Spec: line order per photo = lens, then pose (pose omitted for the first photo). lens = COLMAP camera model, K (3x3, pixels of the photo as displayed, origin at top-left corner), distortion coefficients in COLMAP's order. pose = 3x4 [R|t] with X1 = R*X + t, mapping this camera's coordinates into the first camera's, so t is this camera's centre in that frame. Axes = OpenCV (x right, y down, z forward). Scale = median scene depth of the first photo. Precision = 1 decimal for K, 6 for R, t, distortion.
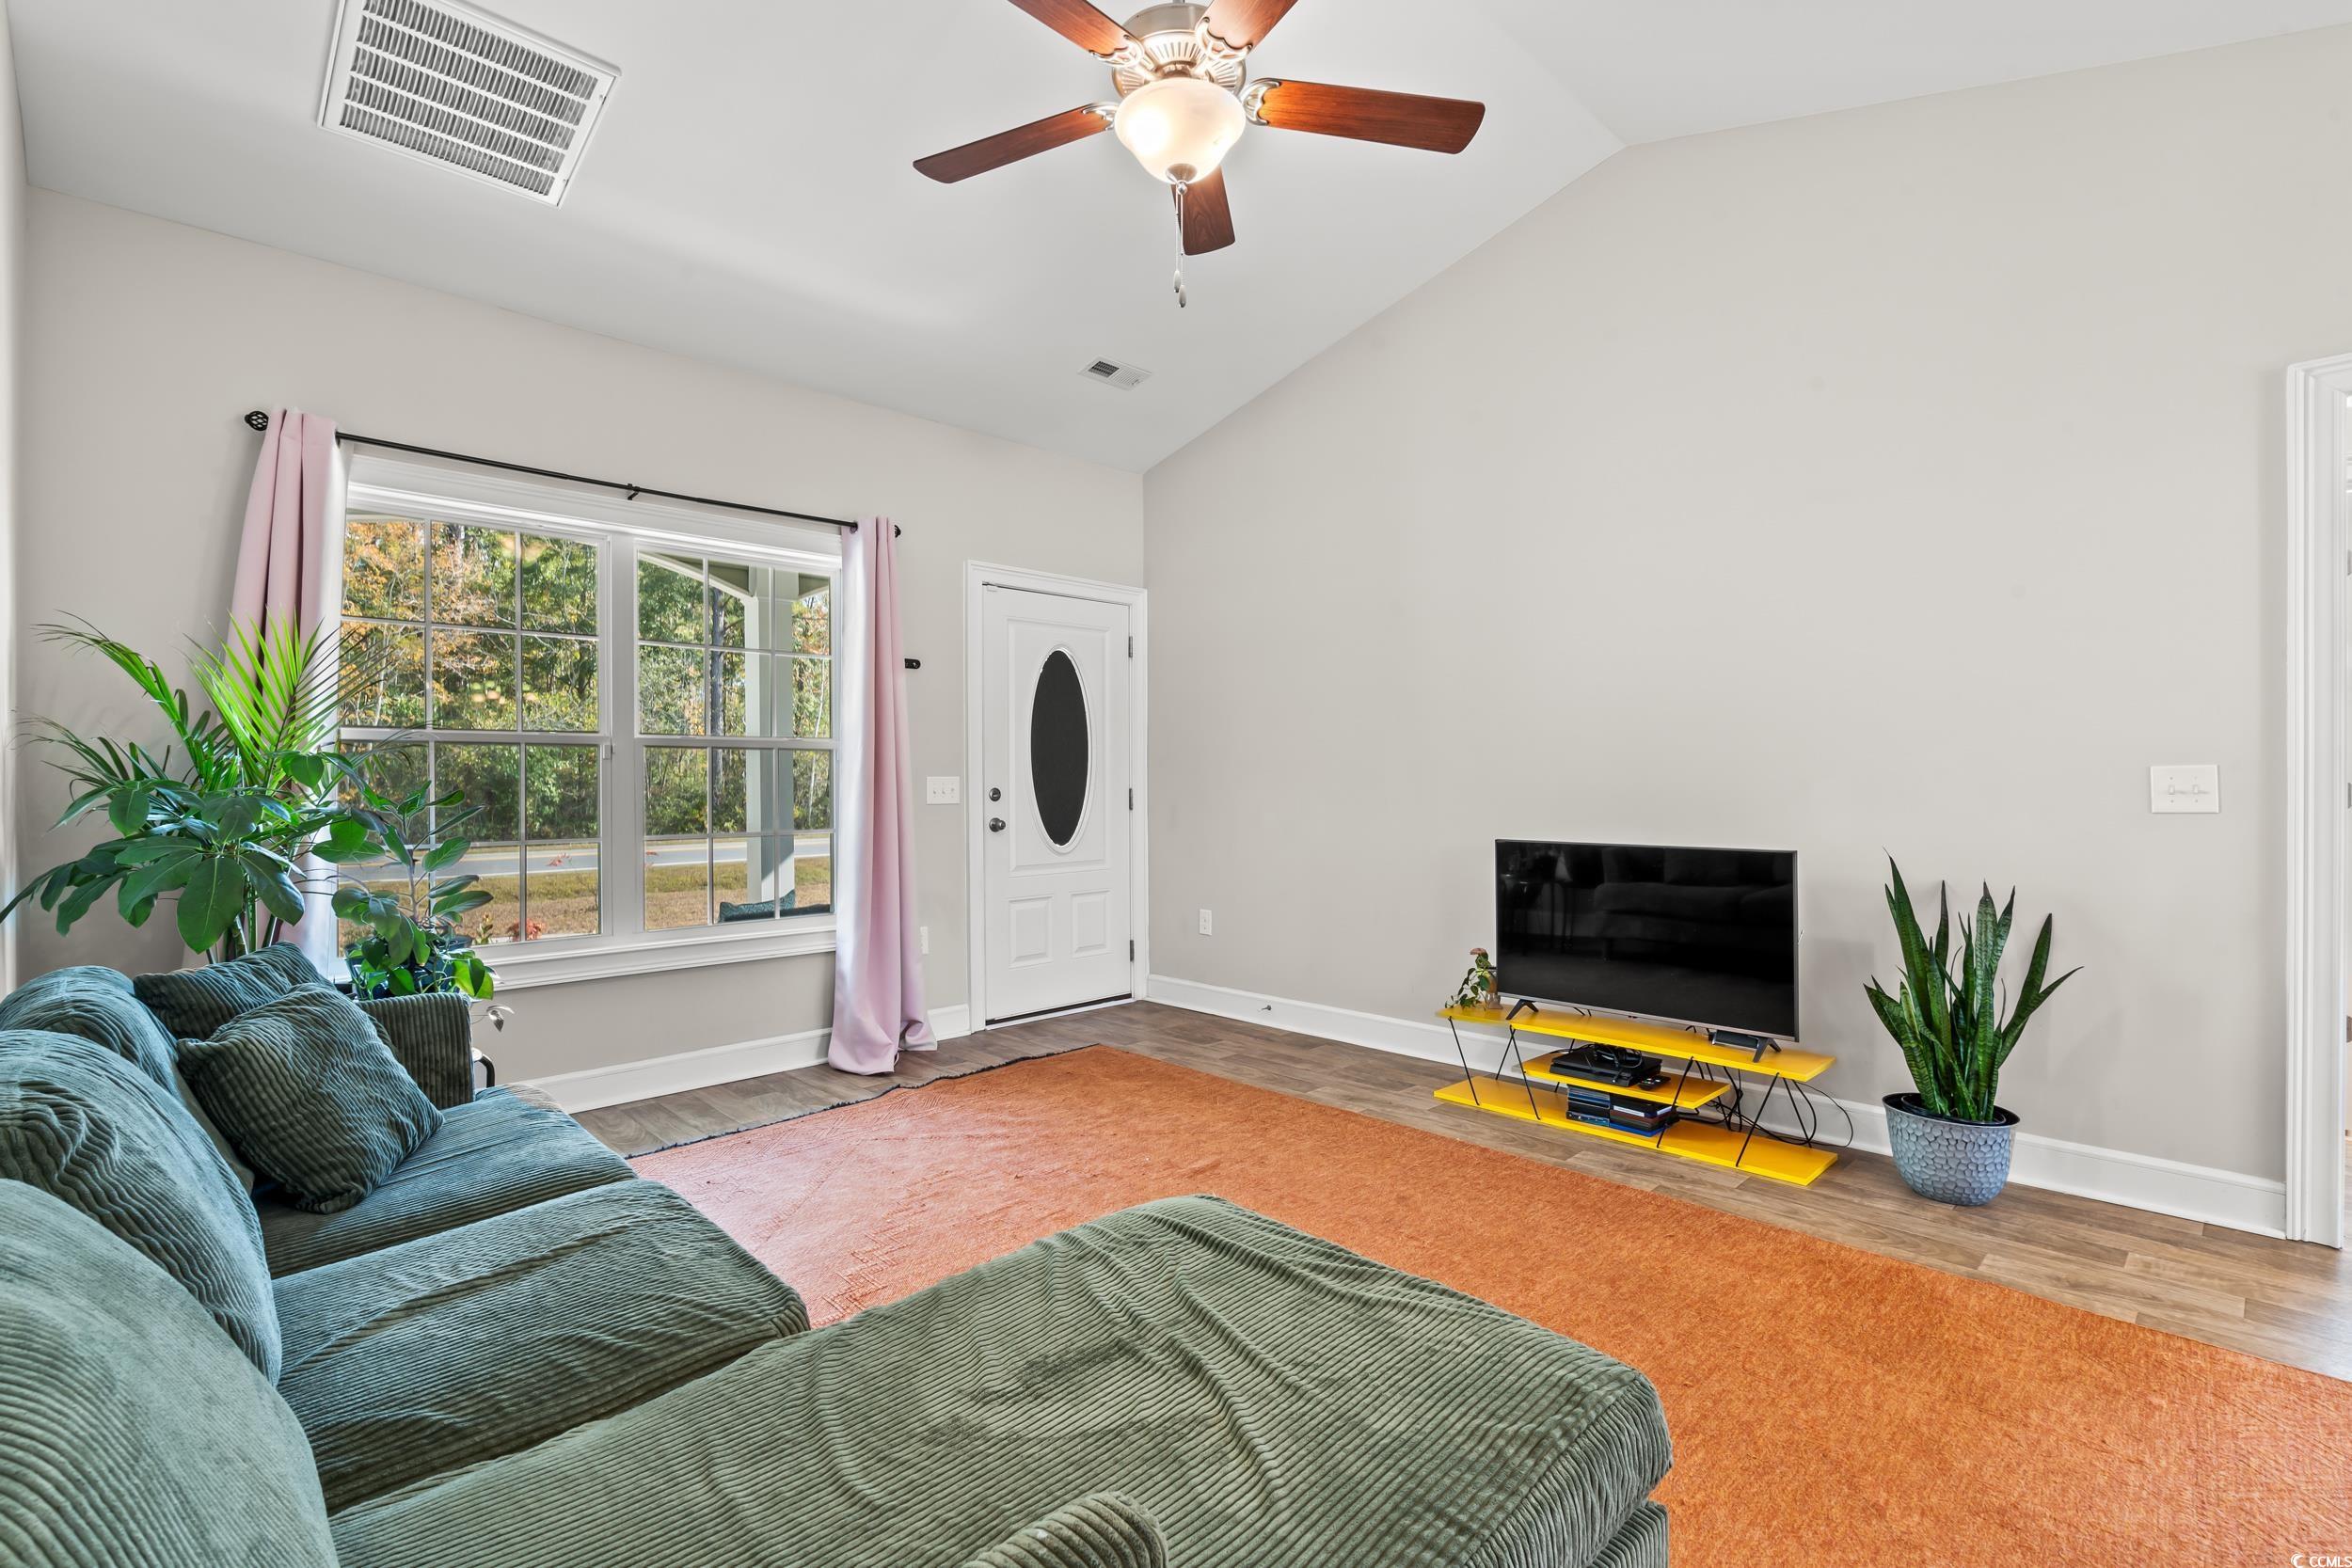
lens RADIAL K [[1073.6, 0, 1171.8], [0, 1073.6, 781.1], [0, 0, 1]] dist [-0.000557, 0.000028]
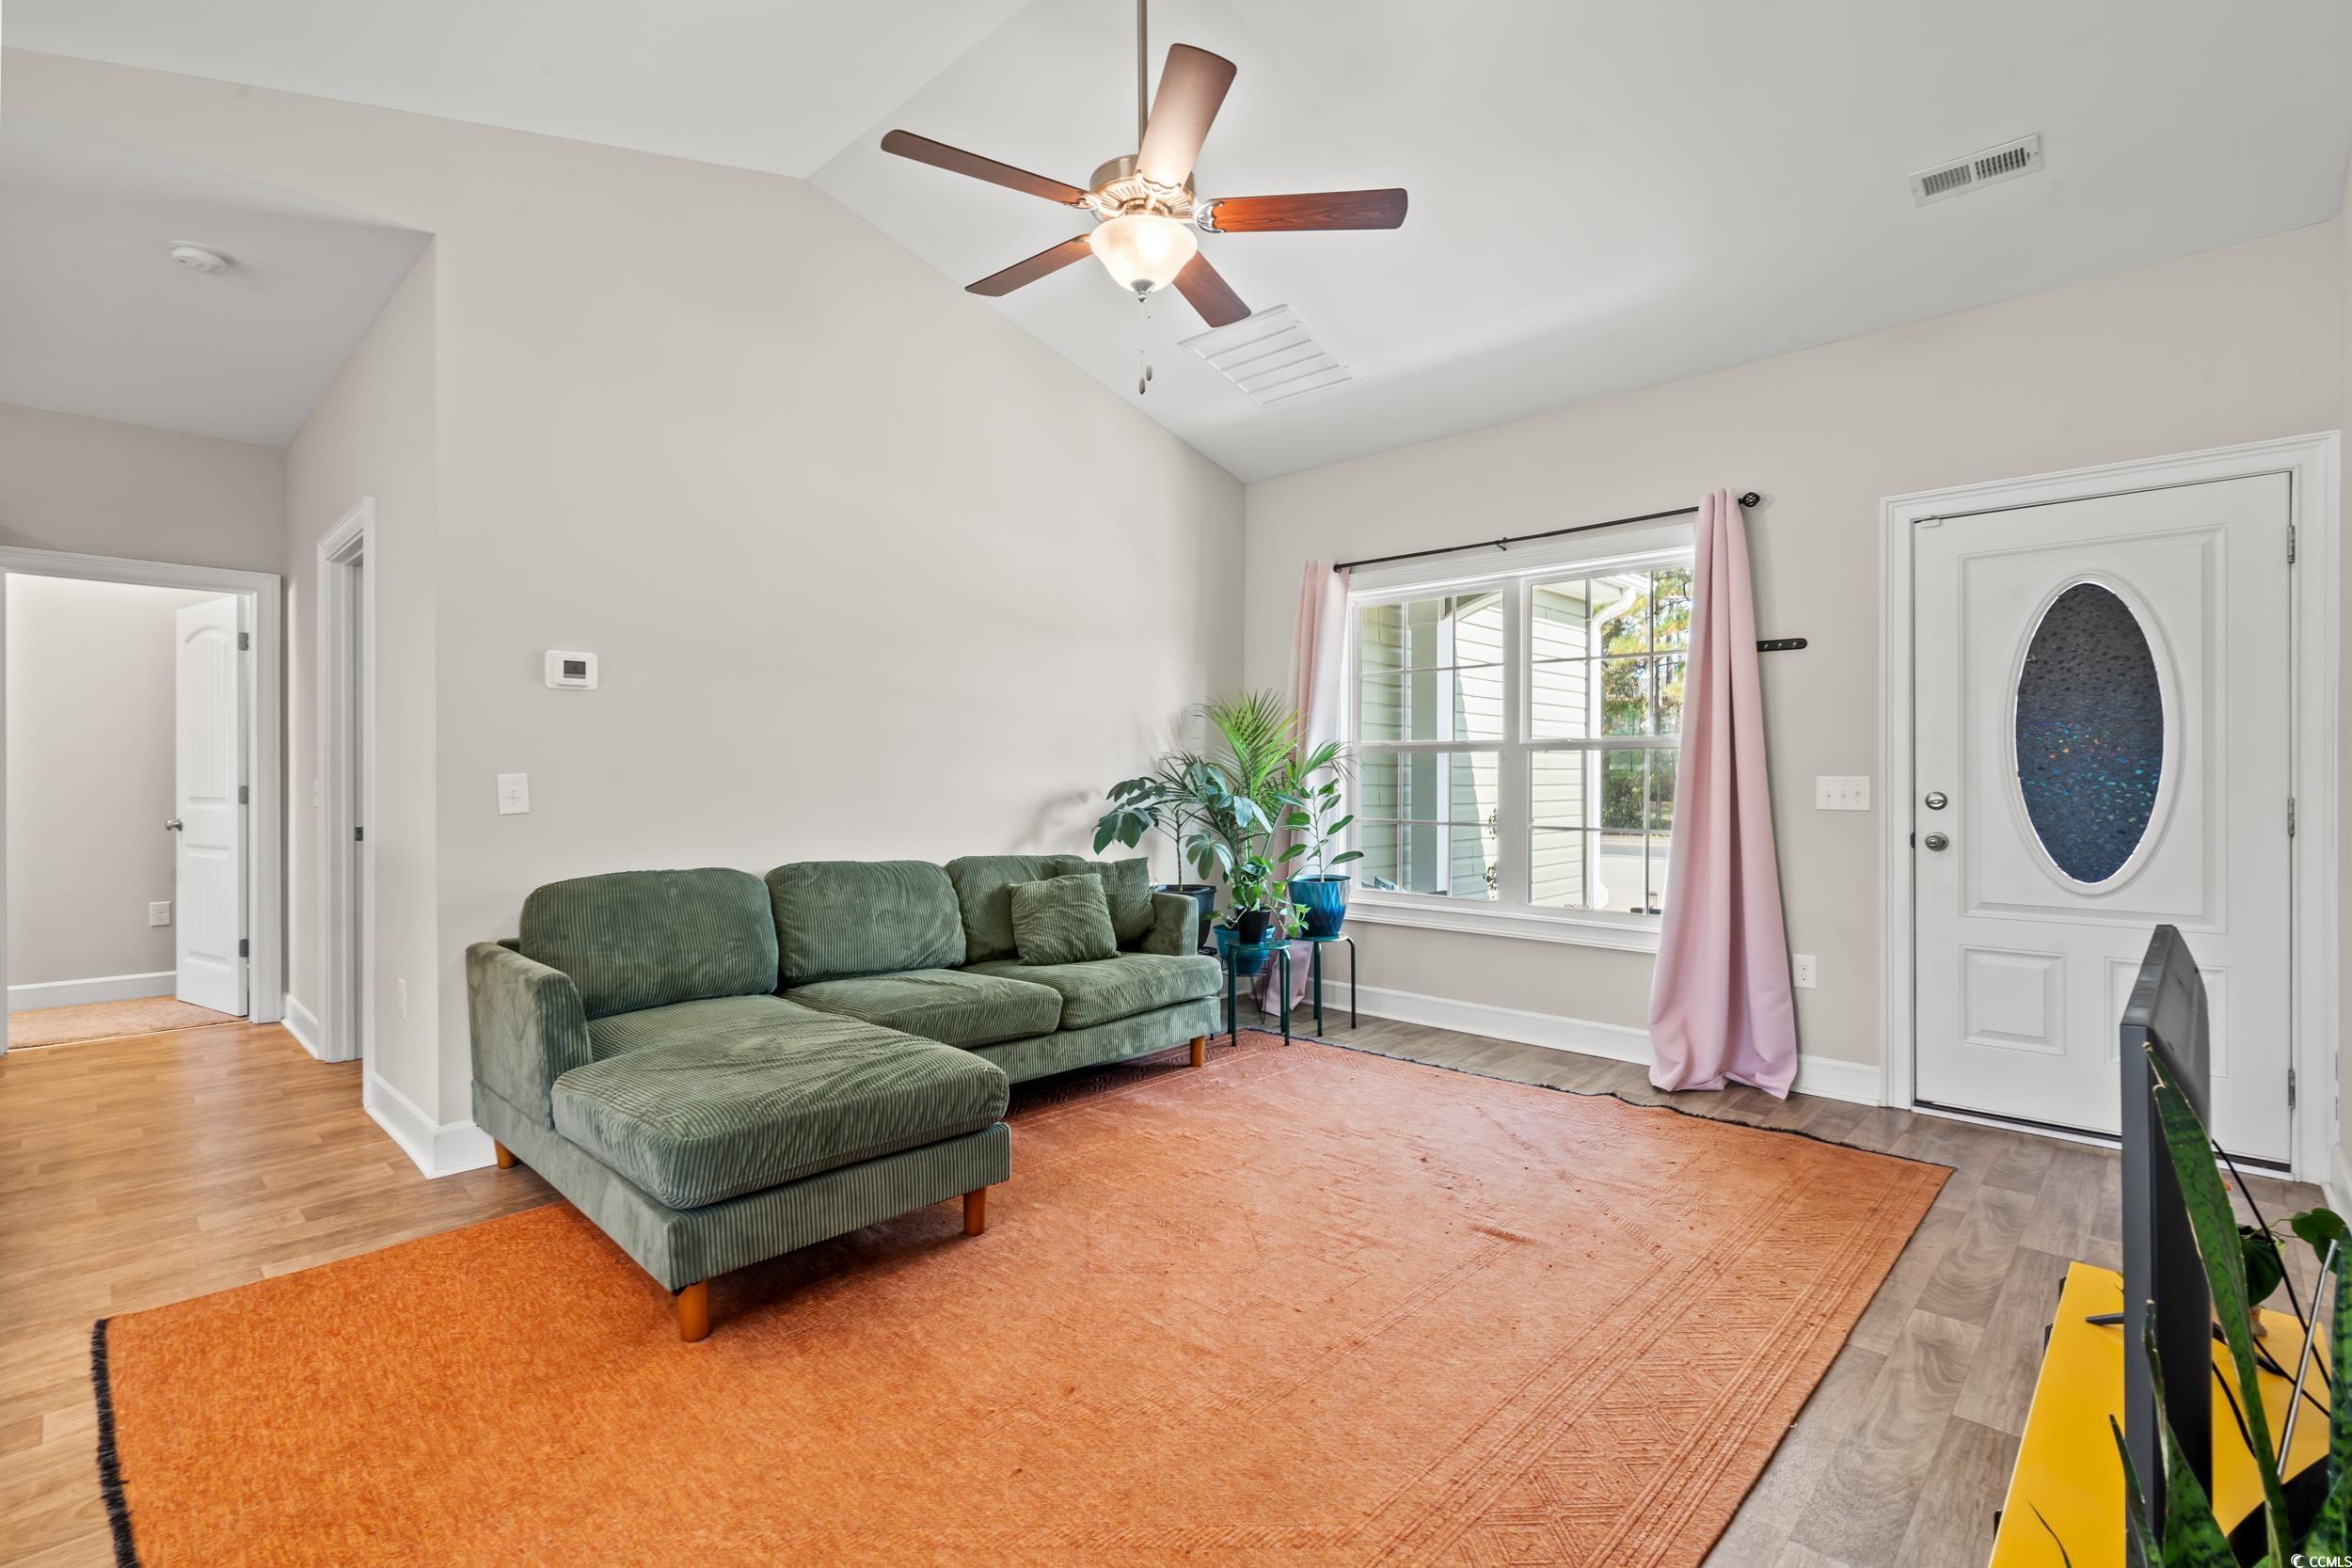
lens RADIAL K [[1059.5, 0, 1167.0], [0, 1059.5, 807.6], [0, 0, 1]] dist [-0.003275, -0.000457]
pose [[0.047397, 0.033432, -0.998316, 0.653547], [-0.001709, 0.999441, 0.033389, -0.008011], [0.998875, 0.000123, 0.047428, 0.526603]]
